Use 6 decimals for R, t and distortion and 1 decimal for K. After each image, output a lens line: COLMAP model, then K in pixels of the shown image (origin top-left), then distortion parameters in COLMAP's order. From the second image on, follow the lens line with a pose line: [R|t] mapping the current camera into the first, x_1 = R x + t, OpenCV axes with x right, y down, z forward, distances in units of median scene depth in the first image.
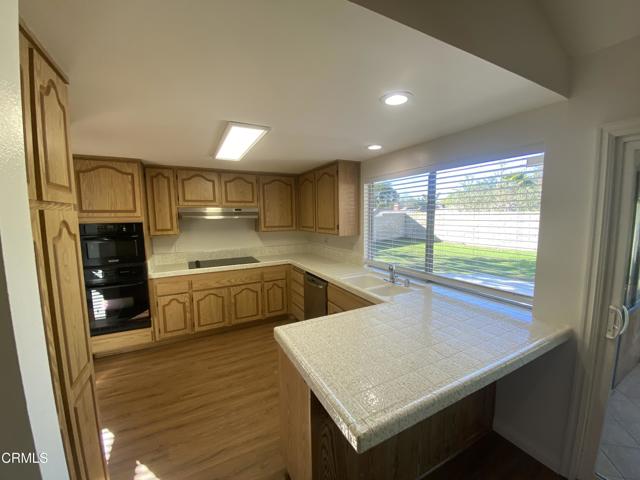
lens RADIAL K [[262.6, 0, 321.1], [0, 262.6, 242.8], [0, 0, 1]] dist [0.016267, -0.001176]
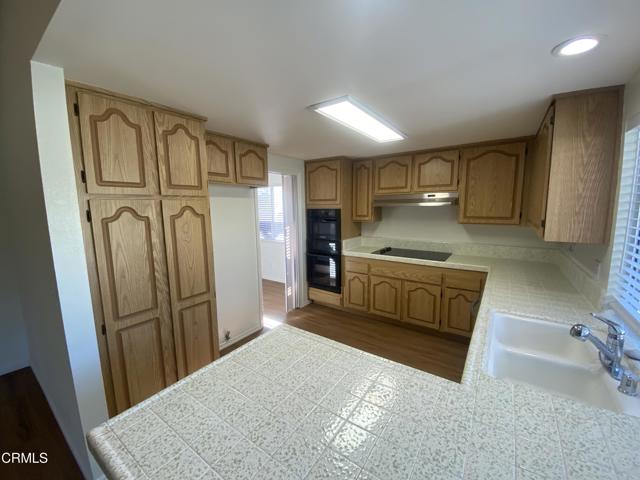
lens RADIAL K [[262.6, 0, 317.3], [0, 262.6, 240.1], [0, 0, 1]] dist [0.016267, -0.001176]
pose [[0.436200, 0.130250, -0.890373, 0.335922], [-0.082532, 0.991089, 0.104550, -0.045654], [0.896057, 0.027879, 0.443063, 0.326970]]
